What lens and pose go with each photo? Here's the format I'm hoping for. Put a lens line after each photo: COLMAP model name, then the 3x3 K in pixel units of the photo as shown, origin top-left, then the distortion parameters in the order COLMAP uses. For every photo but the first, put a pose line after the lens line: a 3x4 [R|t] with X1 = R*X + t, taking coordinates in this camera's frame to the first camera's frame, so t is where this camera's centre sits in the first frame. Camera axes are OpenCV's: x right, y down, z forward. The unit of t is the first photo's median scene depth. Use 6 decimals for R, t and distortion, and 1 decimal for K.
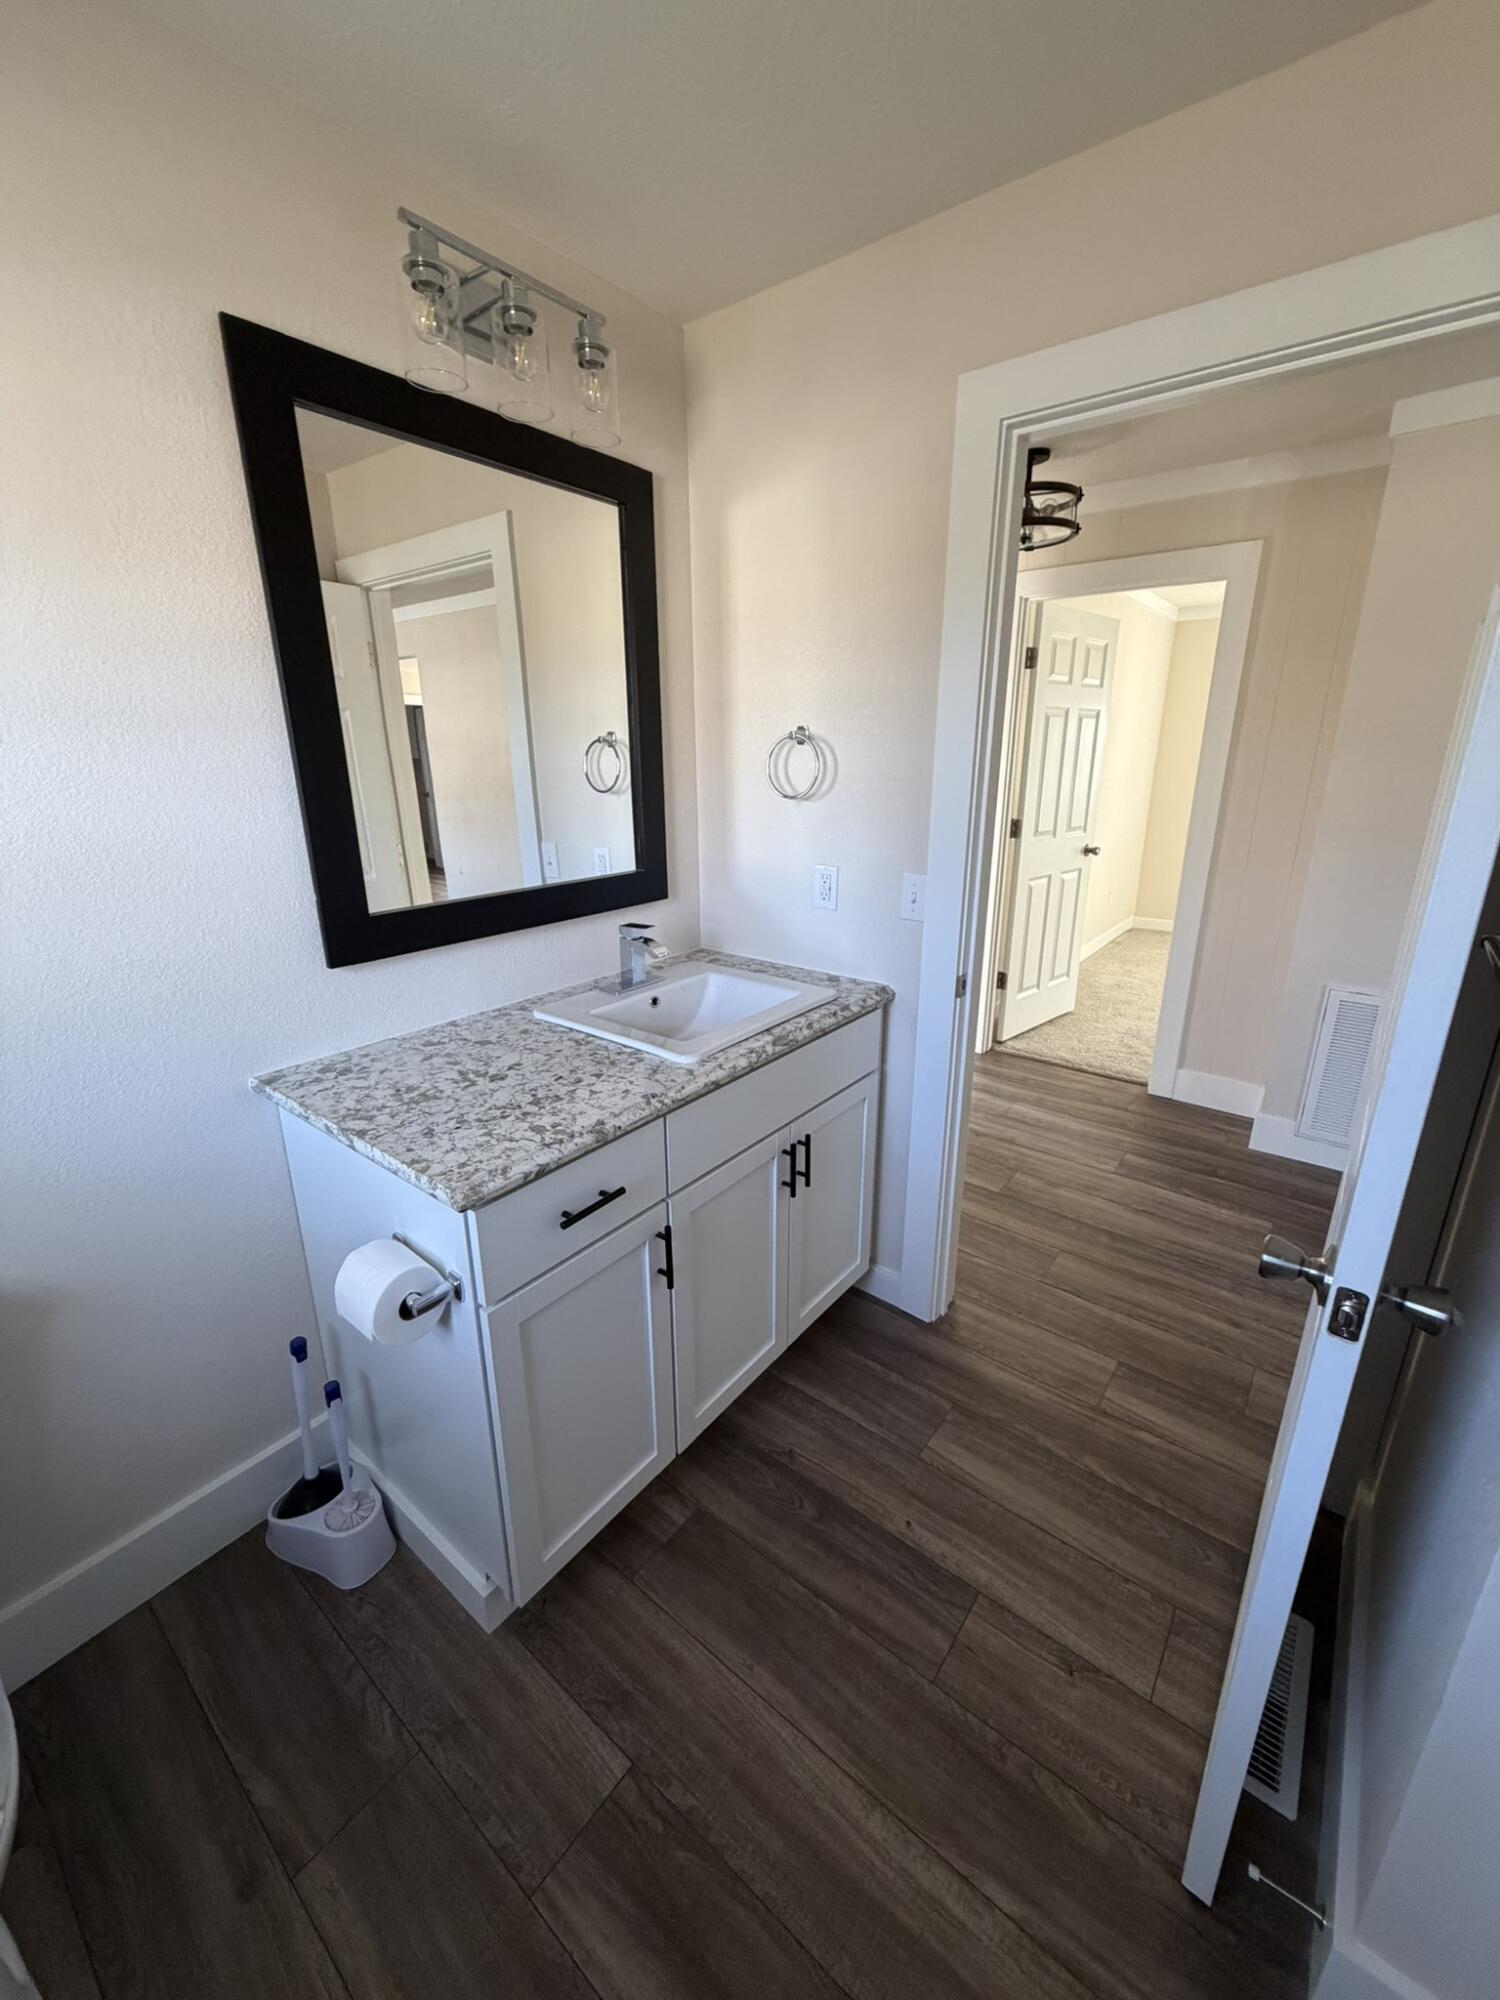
lens RADIAL K [[794.3, 0, 752.2], [0, 794.3, 1000.3], [0, 0, 1]] dist [0.000075, -0.000369]
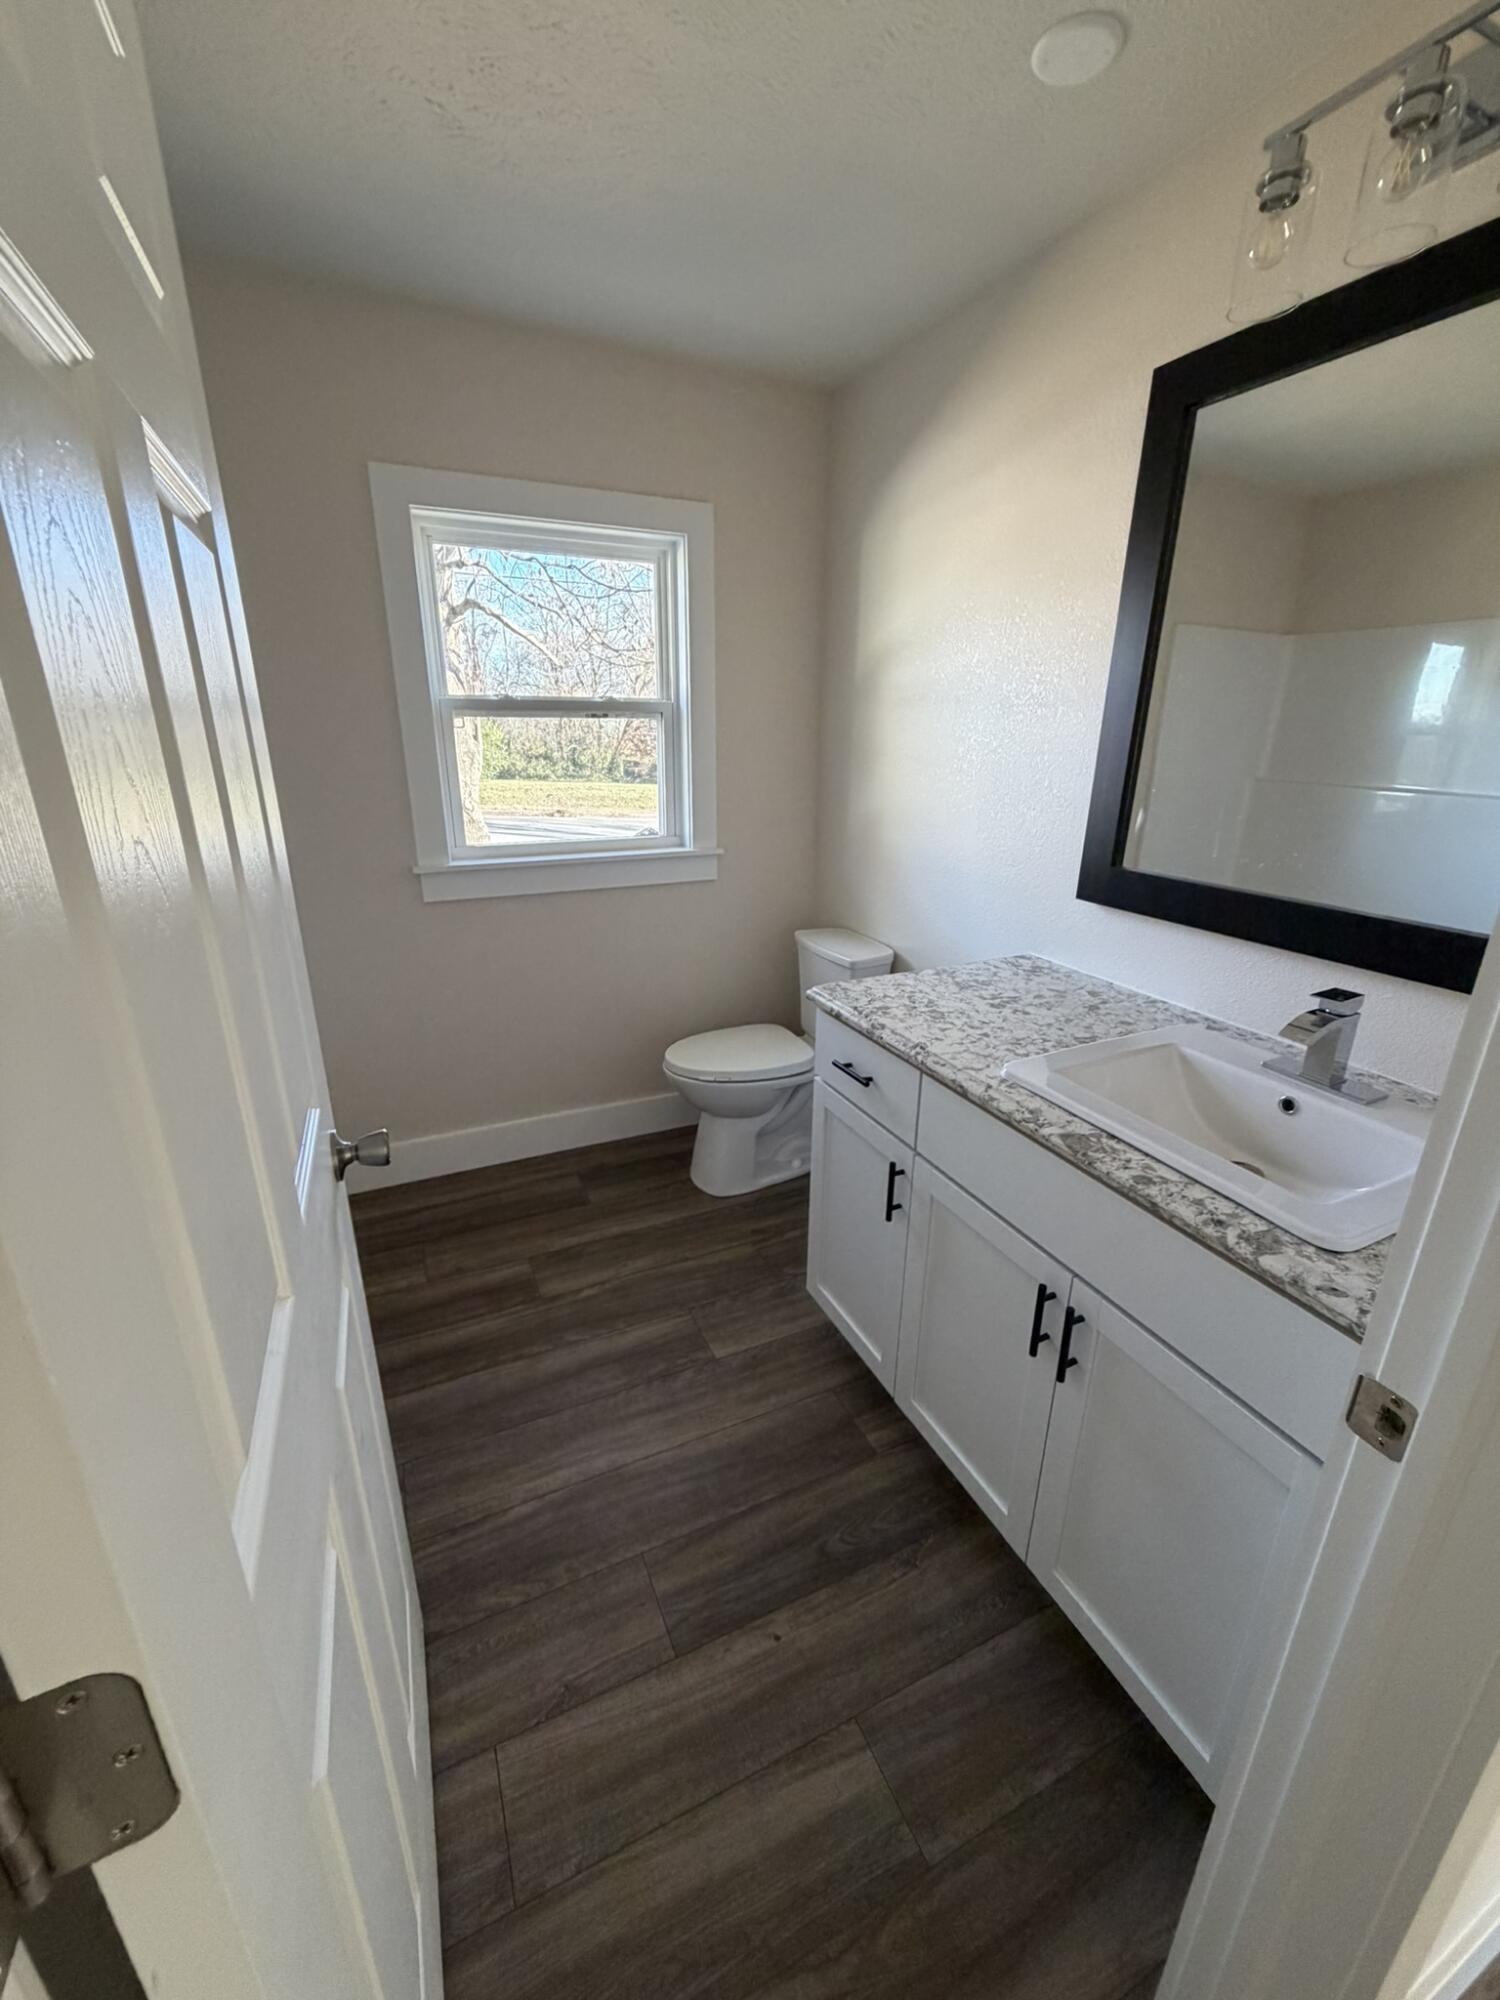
lens RADIAL K [[794.3, 0, 747.5], [0, 794.3, 1001.3], [0, 0, 1]] dist [0.000075, -0.000369]
pose [[-0.454205, 0.291836, -0.841742, 0.791114], [-0.276510, 0.851986, 0.444593, -0.312362], [0.846900, 0.434686, -0.306281, 1.022168]]
